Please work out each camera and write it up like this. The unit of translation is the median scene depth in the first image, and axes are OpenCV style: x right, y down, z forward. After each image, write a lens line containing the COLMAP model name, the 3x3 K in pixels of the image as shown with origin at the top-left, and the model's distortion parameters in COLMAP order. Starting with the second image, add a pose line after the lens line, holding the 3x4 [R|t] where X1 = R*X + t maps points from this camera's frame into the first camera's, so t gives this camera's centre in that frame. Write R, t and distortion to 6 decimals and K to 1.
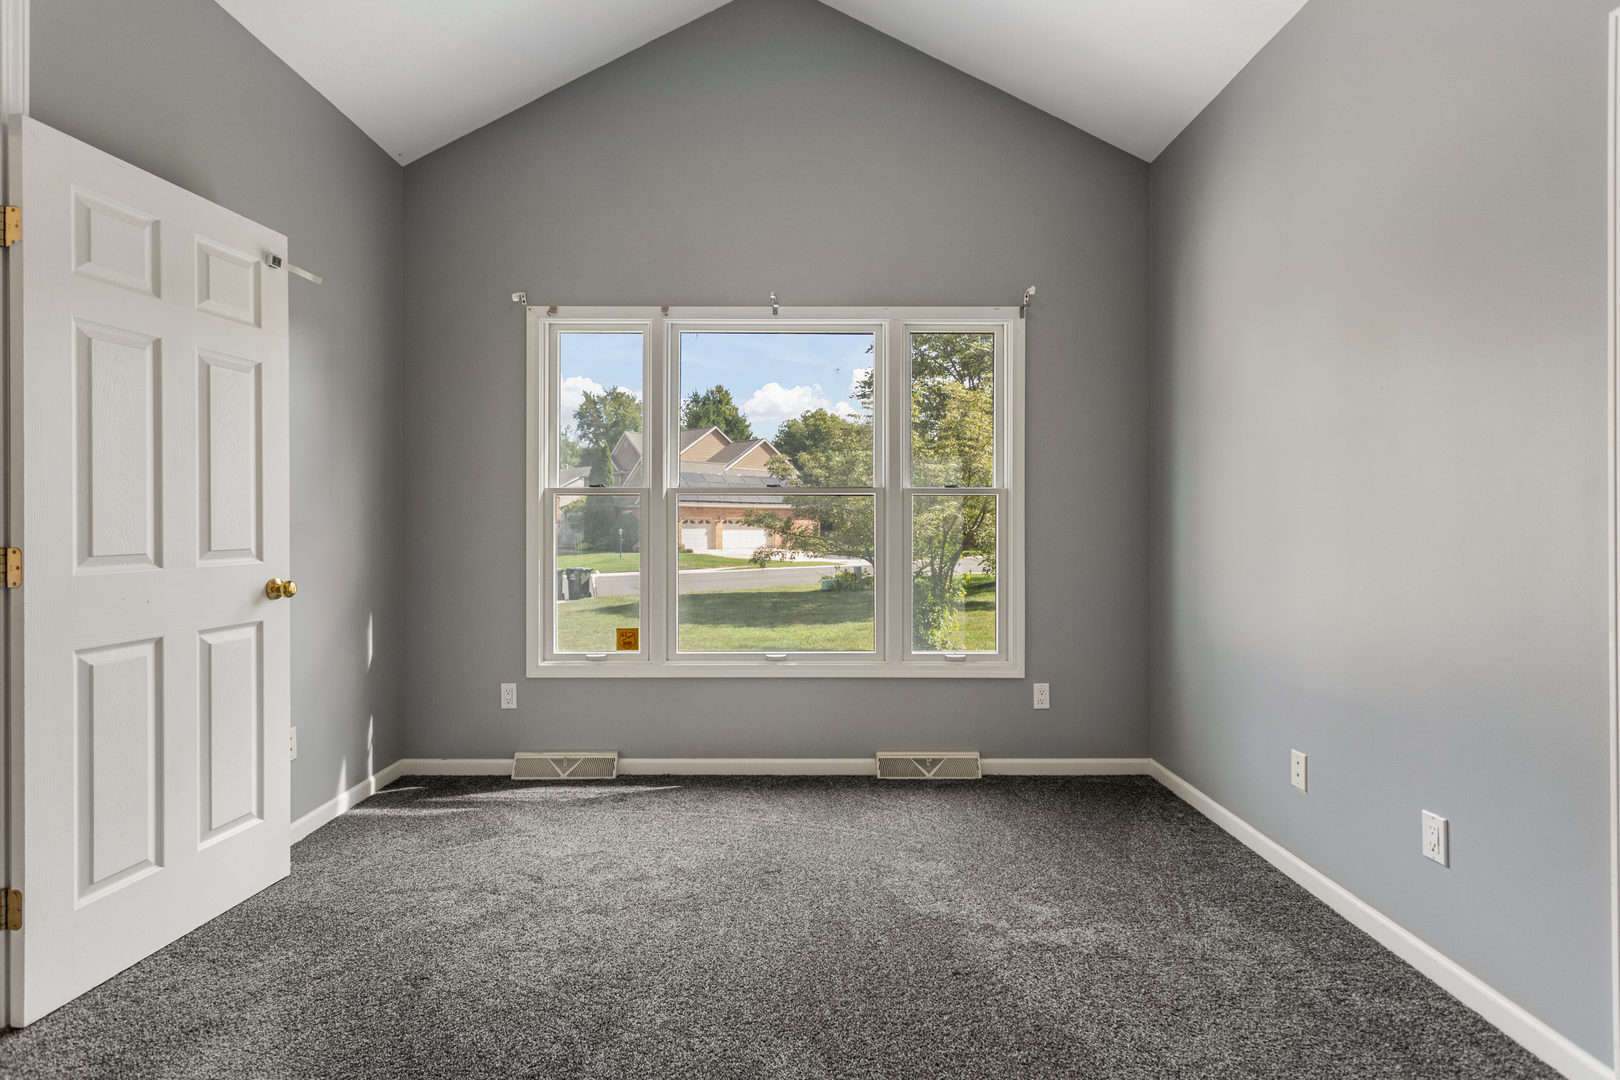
lens RADIAL K [[770.9, 0, 798.9], [0, 770.9, 531.7], [0, 0, 1]] dist [0.006660, -0.000016]
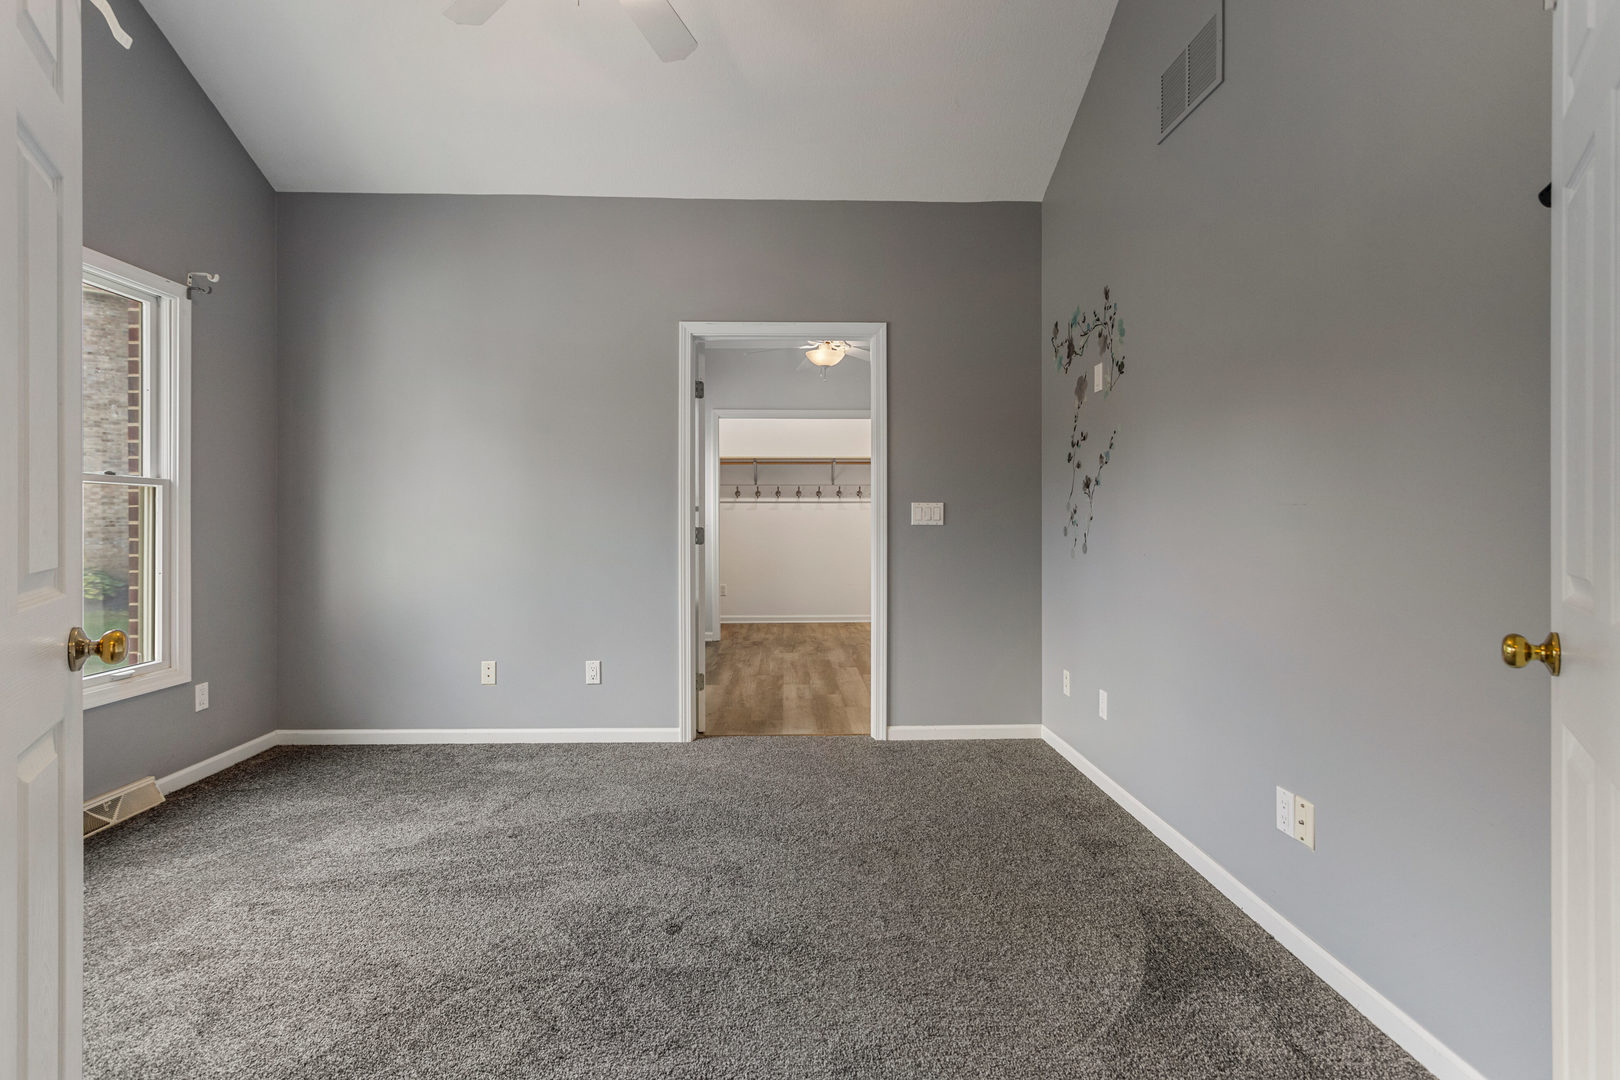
lens RADIAL K [[770.9, 0, 798.9], [0, 770.9, 531.7], [0, 0, 1]] dist [0.006660, -0.000016]
pose [[-0.013478, -0.018353, 0.999741, -0.669782], [0.009368, 0.999785, 0.018481, -0.003614], [-0.999865, 0.009614, -0.013303, 0.269973]]
